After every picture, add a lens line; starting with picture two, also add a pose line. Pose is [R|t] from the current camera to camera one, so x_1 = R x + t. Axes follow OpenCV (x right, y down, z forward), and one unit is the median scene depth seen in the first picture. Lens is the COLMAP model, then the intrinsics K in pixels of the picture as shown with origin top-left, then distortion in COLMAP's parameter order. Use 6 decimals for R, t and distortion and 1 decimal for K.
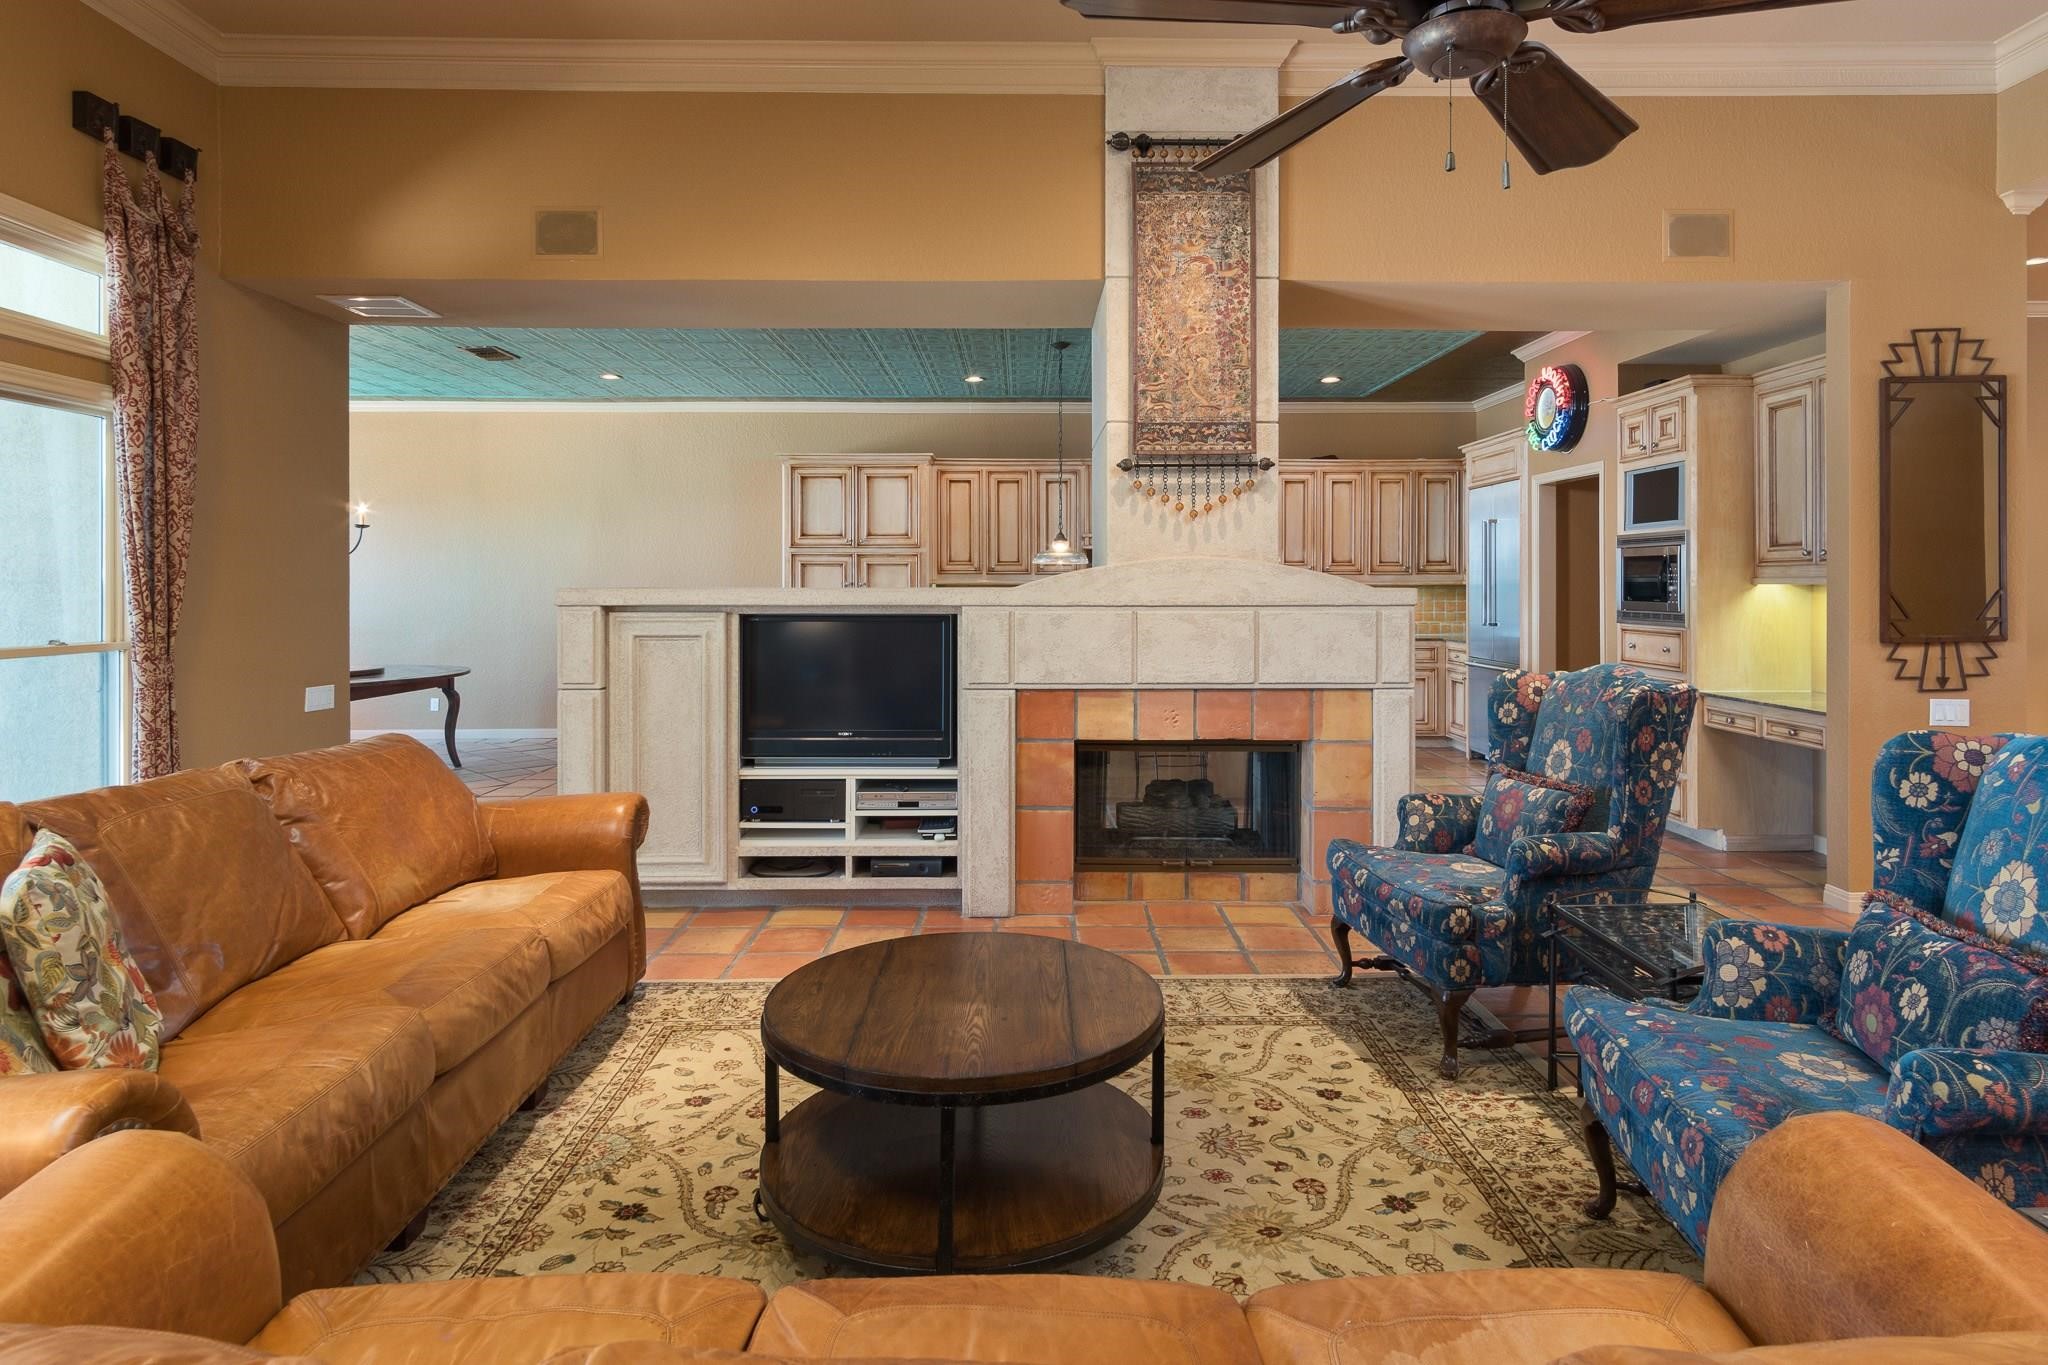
lens RADIAL K [[1108.6, 0, 1028.6], [0, 1108.6, 589.1], [0, 0, 1]] dist [0.000510, 0.000746]
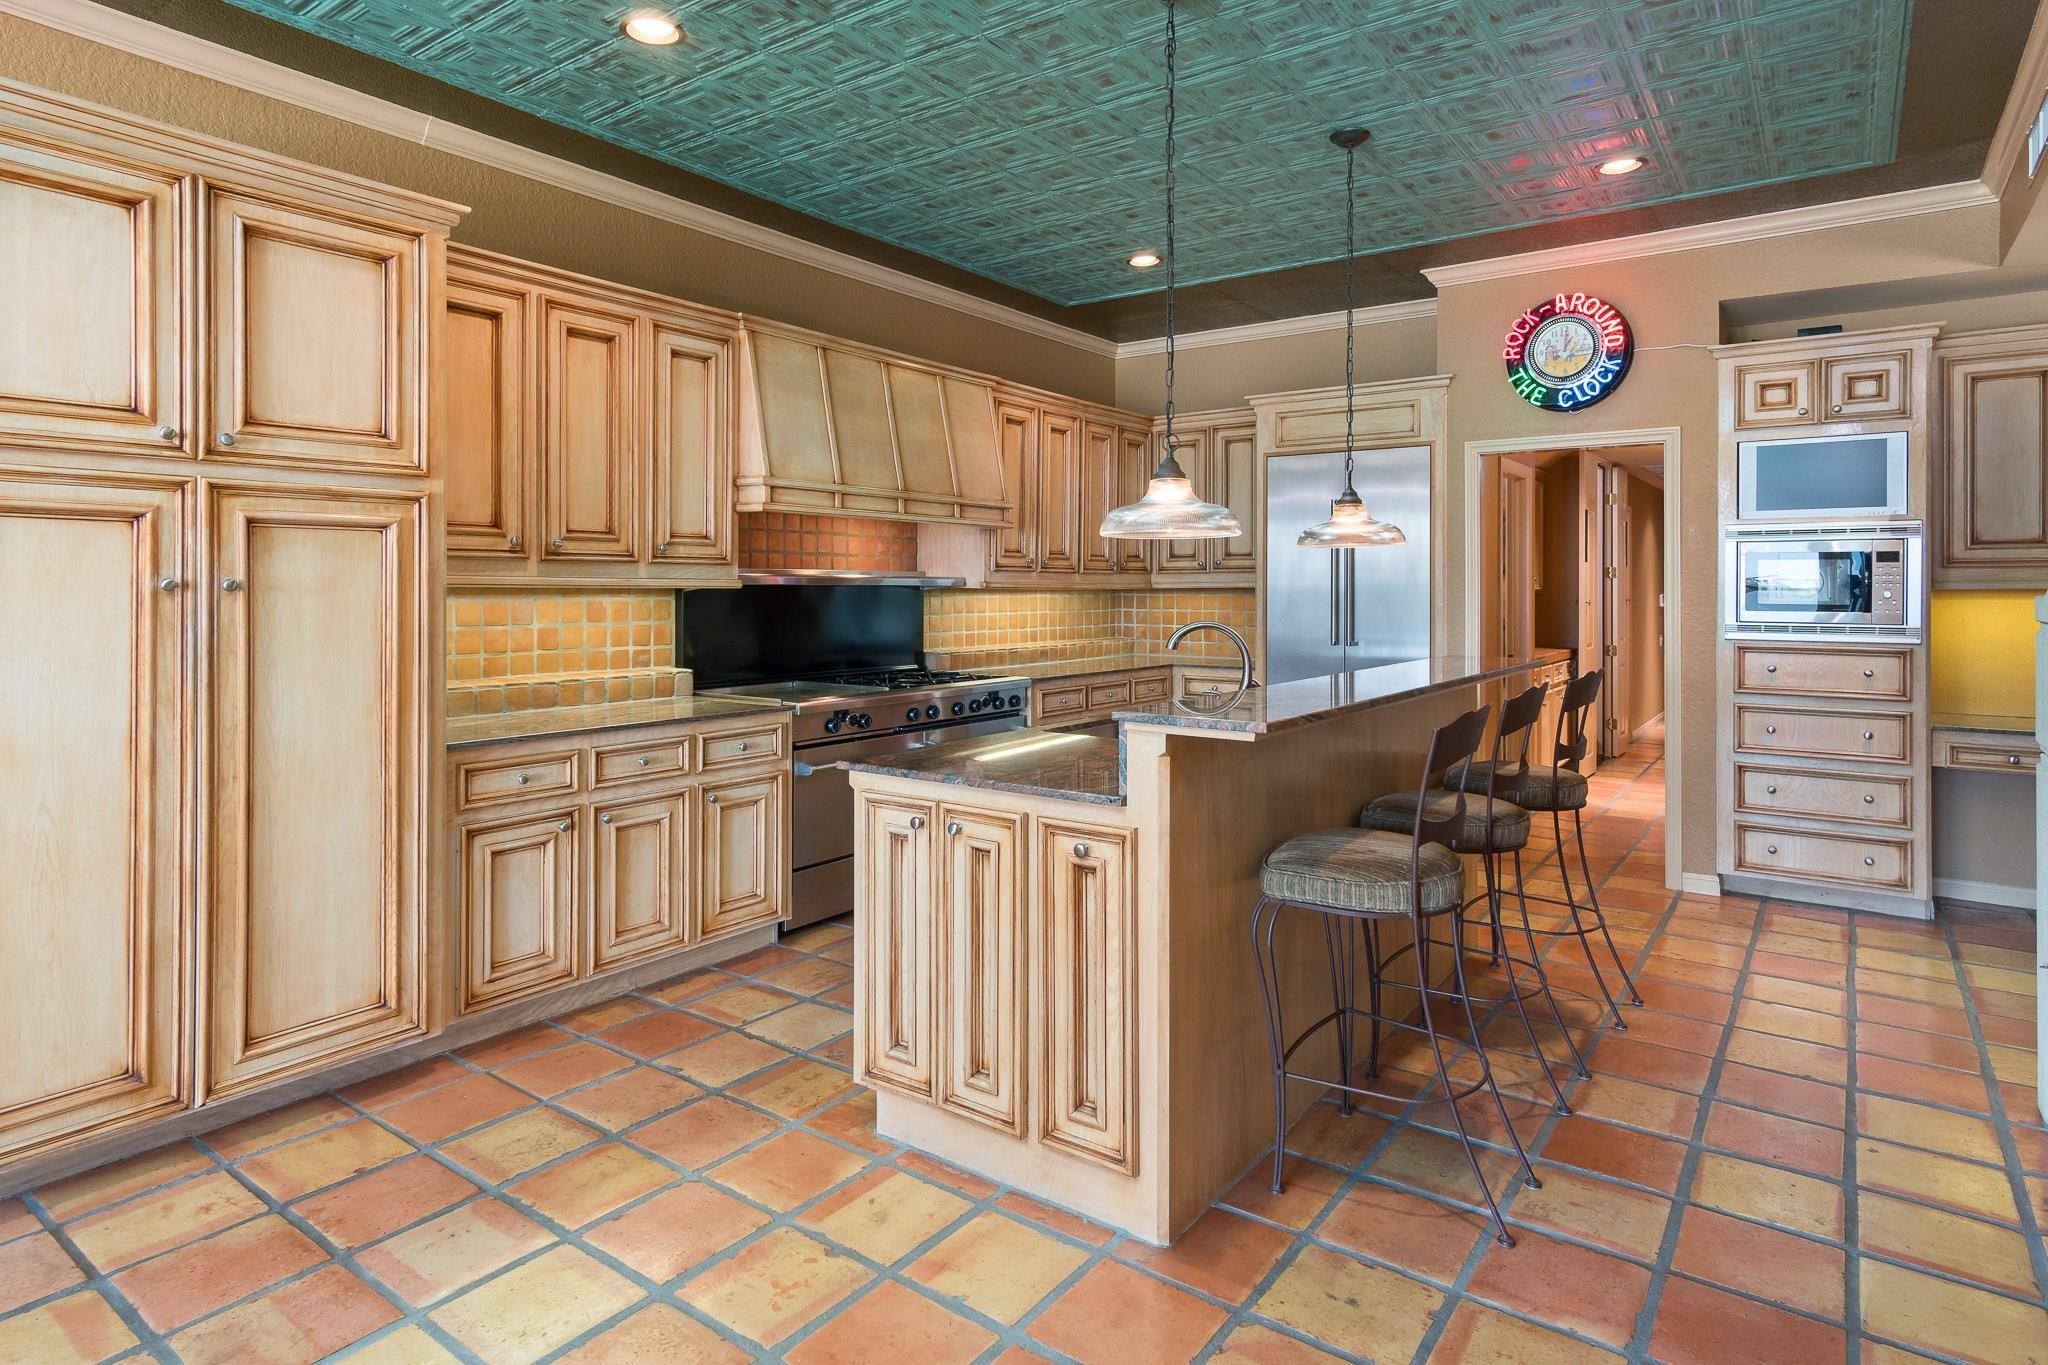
lens RADIAL K [[1108.6, 0, 1033.5], [0, 1108.6, 591.5], [0, 0, 1]] dist [0.000510, 0.000746]
pose [[0.596212, -0.003482, 0.802819, -0.258926], [0.001262, 0.999993, 0.003400, -0.004021], [-0.802826, -0.001014, 0.596213, 0.650813]]
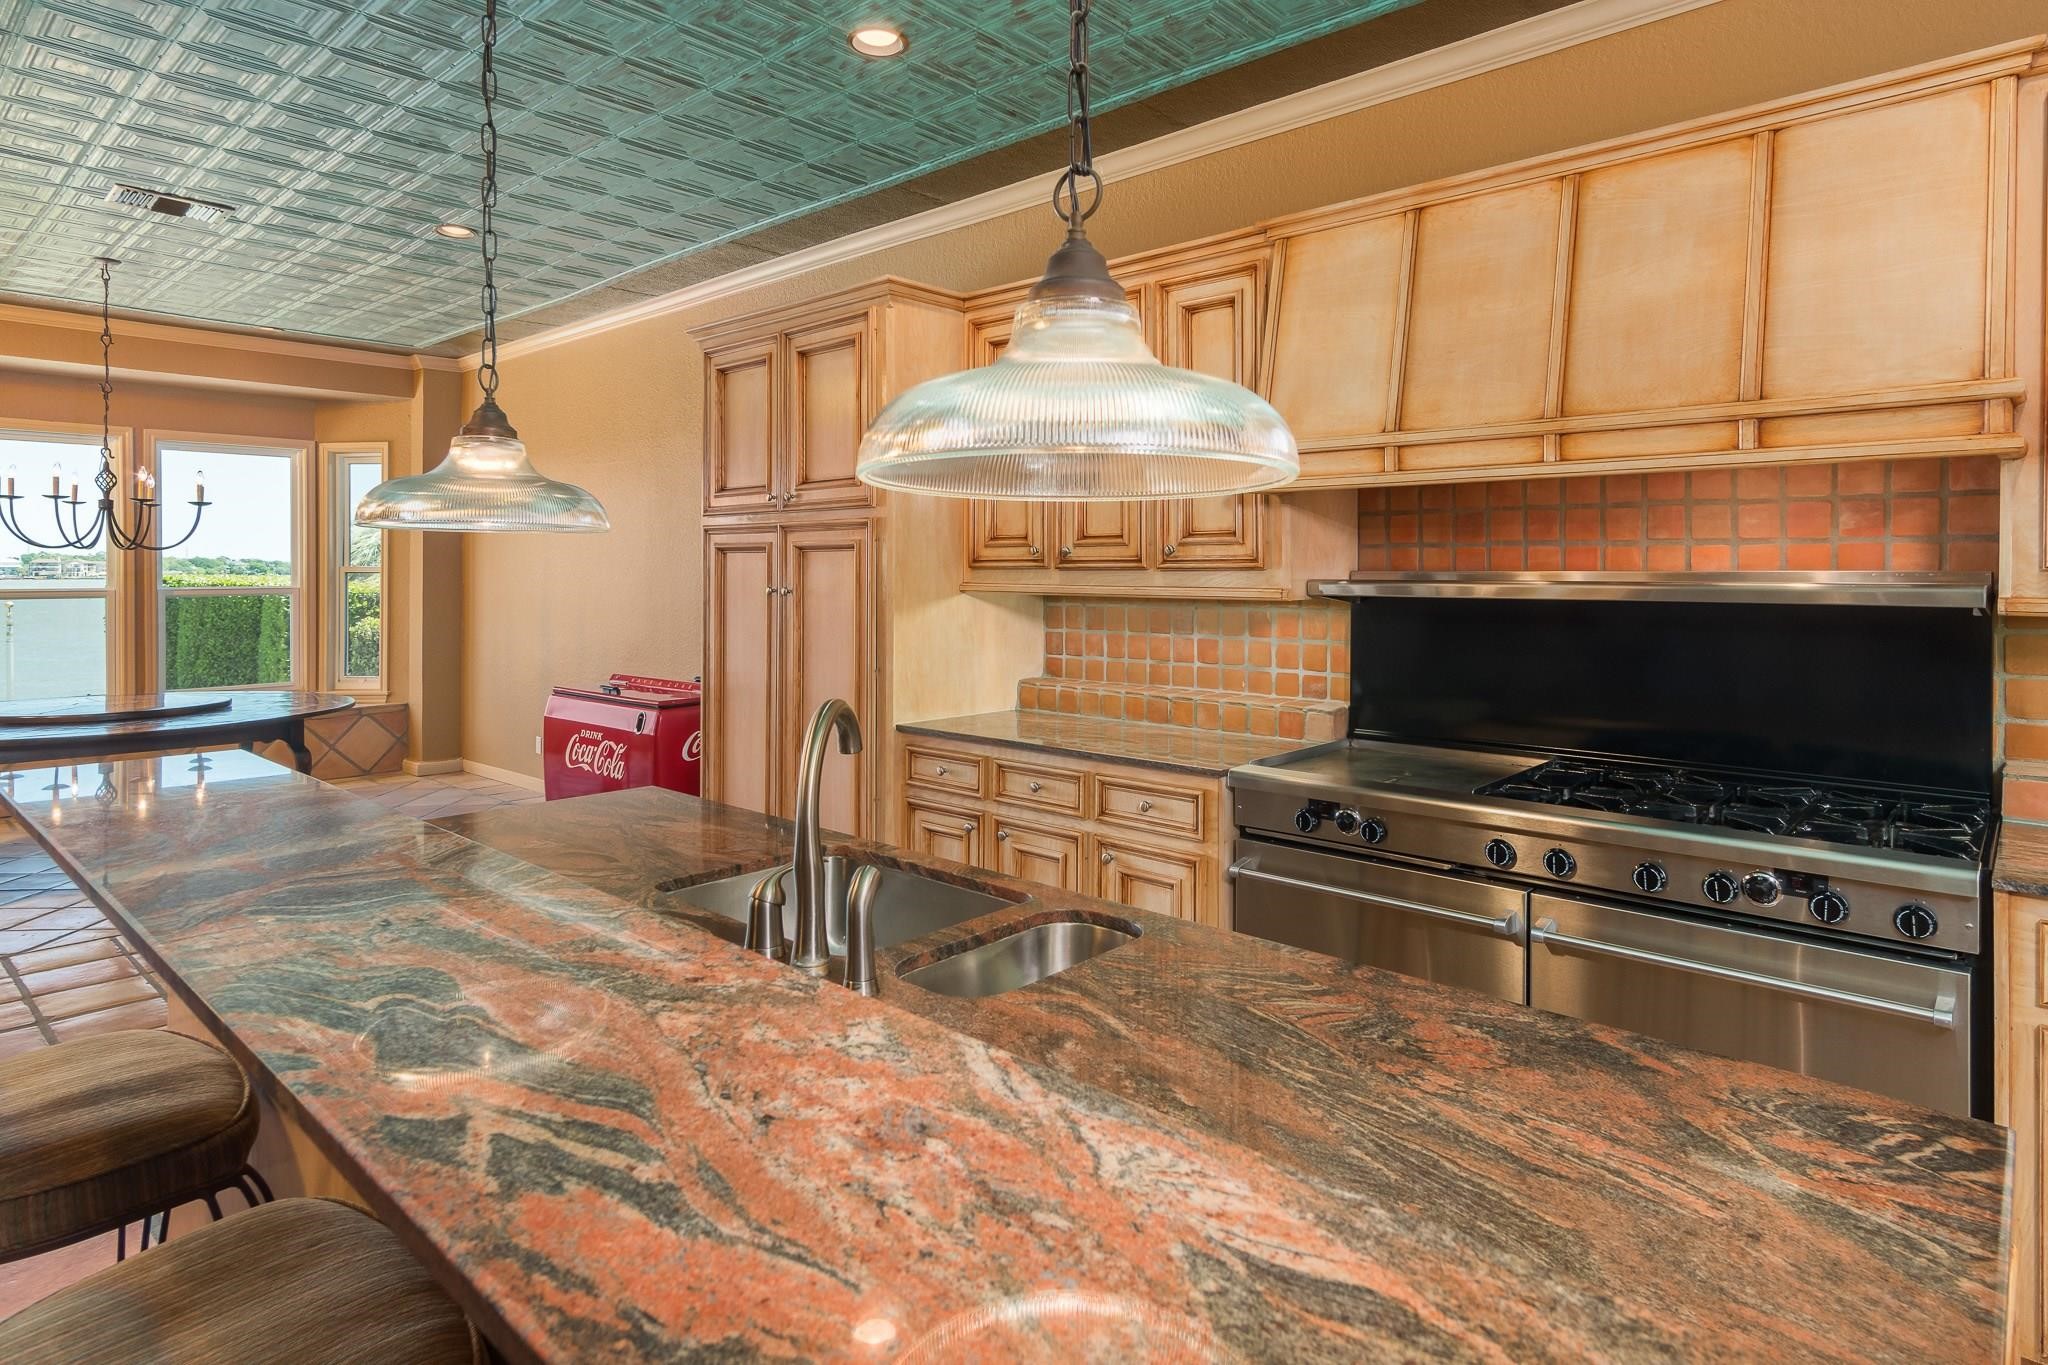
lens RADIAL K [[1108.6, 0, 1049.6], [0, 1108.6, 577.5], [0, 0, 1]] dist [0.000510, 0.000746]
pose [[0.742971, 0.003838, -0.669313, 0.232077], [-0.005745, 0.999983, -0.000642, -0.010561], [0.669299, 0.004322, 0.742980, 0.733757]]
